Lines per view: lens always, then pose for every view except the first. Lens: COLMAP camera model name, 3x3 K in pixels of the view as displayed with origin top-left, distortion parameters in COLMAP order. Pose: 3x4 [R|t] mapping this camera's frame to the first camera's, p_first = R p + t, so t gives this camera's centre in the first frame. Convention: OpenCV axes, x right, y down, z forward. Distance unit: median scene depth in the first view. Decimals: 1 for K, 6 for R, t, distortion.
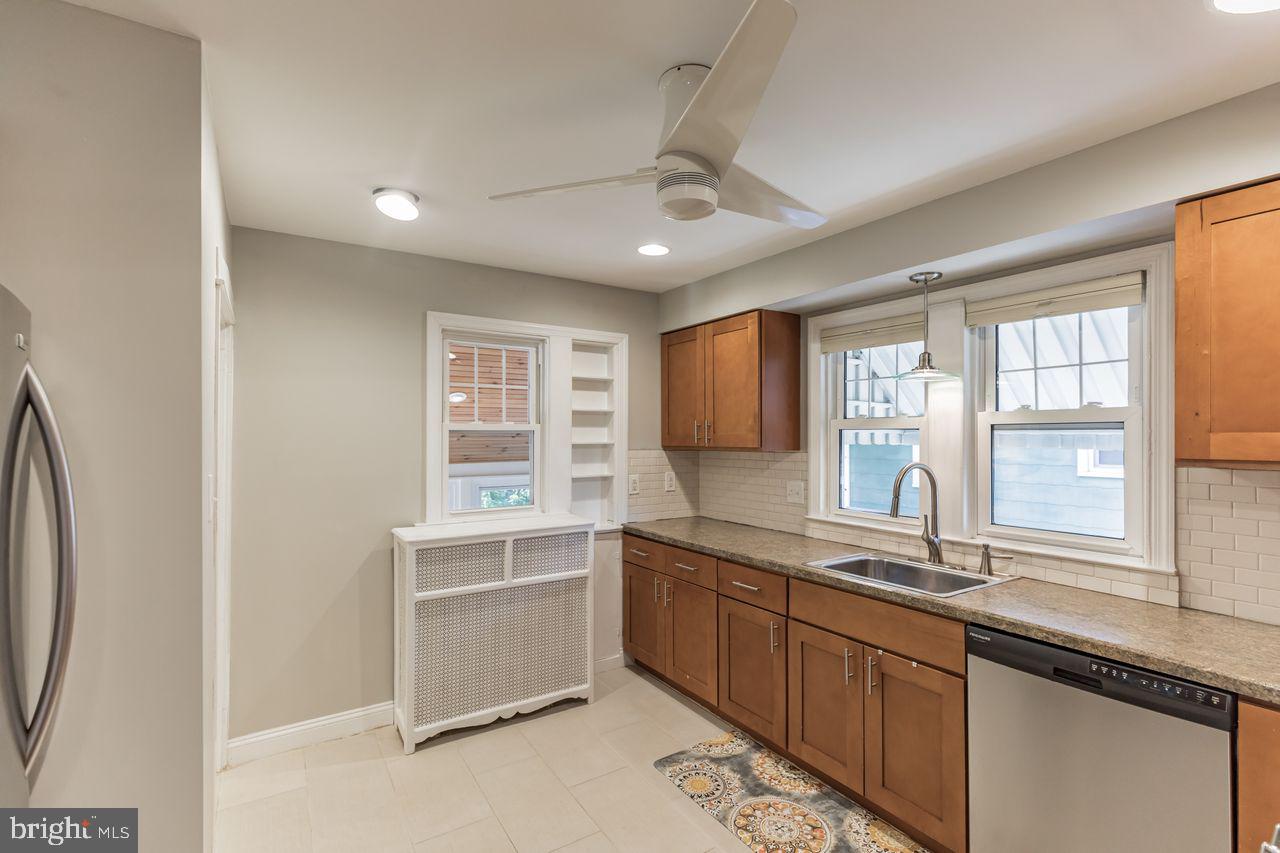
lens RADIAL K [[574.9, 0, 640.6], [0, 574.9, 434.5], [0, 0, 1]] dist [0.012818, -0.000195]
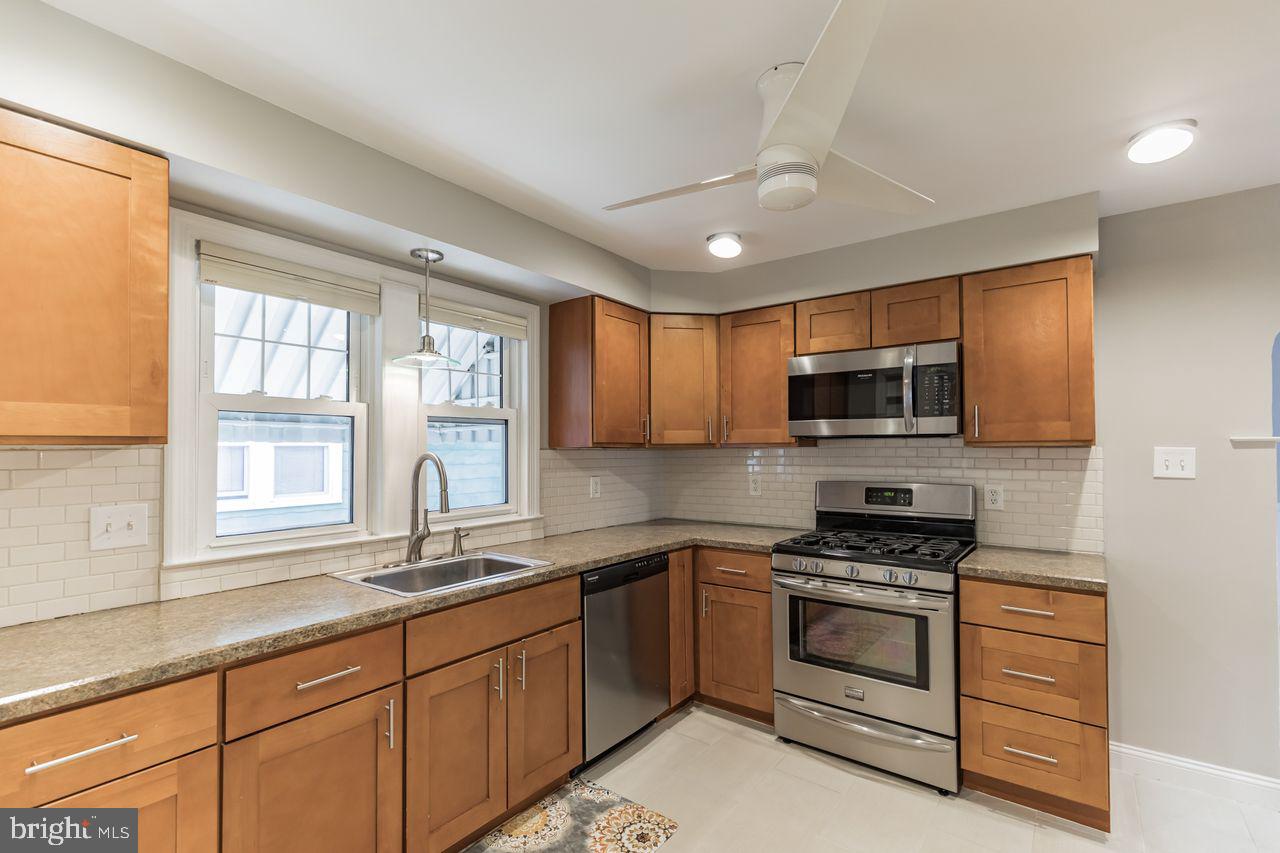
lens RADIAL K [[574.9, 0, 647.9], [0, 574.9, 435.7], [0, 0, 1]] dist [0.012818, -0.000195]
pose [[-0.342294, 0.020586, 0.939367, -0.502974], [-0.003068, 0.999730, -0.023027, 0.040454], [-0.939588, -0.010764, -0.342139, 0.972781]]
